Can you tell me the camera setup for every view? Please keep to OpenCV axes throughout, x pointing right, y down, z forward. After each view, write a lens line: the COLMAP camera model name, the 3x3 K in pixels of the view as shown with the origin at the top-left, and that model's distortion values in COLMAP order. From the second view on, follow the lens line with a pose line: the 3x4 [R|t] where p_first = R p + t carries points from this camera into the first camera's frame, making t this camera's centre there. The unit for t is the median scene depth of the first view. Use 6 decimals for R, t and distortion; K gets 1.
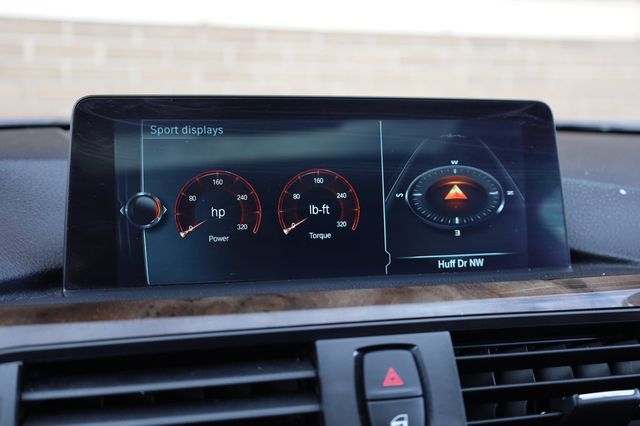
lens RADIAL K [[685.9, 0, 320.0], [0, 685.9, 213.0], [0, 0, 1]] dist [-0.001743, 0.009083]
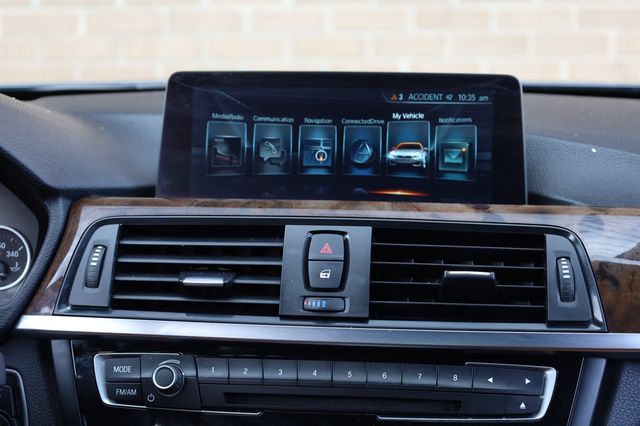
lens RADIAL K [[1085.7, 0, 320.0], [0, 1085.7, 213.0], [0, 0, 1]] dist [-0.006348, -0.076720]
pose [[0.951456, 0.045205, -0.304446, 0.745640], [-0.047938, 0.998849, -0.001503, 0.136801], [0.304028, 0.016024, 0.952528, -1.246614]]
